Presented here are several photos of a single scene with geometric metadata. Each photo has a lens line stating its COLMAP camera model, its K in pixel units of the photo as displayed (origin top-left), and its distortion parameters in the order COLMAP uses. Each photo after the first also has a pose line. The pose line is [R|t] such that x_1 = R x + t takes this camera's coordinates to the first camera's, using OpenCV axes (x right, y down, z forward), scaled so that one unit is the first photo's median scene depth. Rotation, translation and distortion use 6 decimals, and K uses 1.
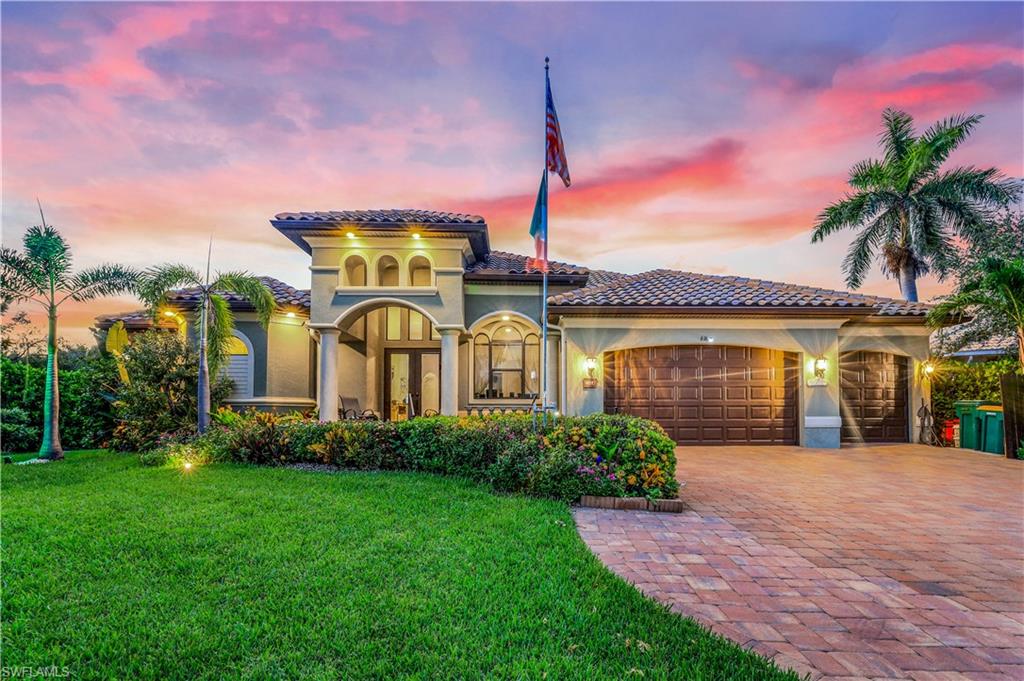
lens RADIAL K [[438.0, 0, 511.8], [0, 438.0, 361.1], [0, 0, 1]] dist [0.001438, 0.000249]
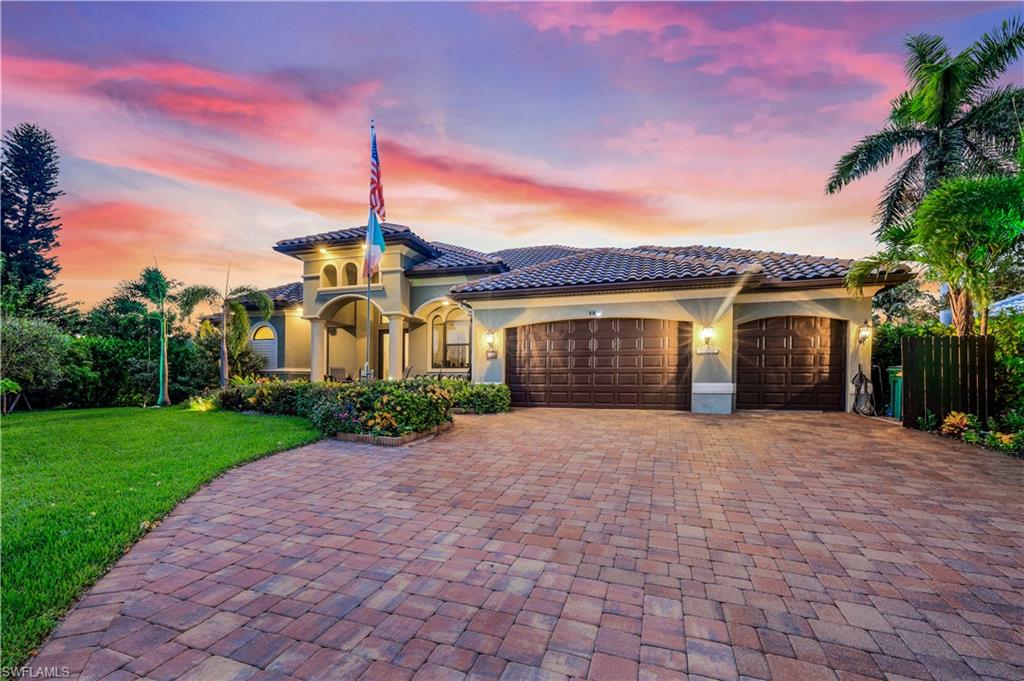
lens RADIAL K [[422.3, 0, 512.0], [0, 422.3, 340.5], [0, 0, 1]] dist [-0.001198, 0.000033]
pose [[0.951456, -0.027034, -0.306595, 0.573725], [0.033040, 0.999350, 0.014414, -0.003426], [0.306007, -0.023844, 0.951731, -0.090444]]
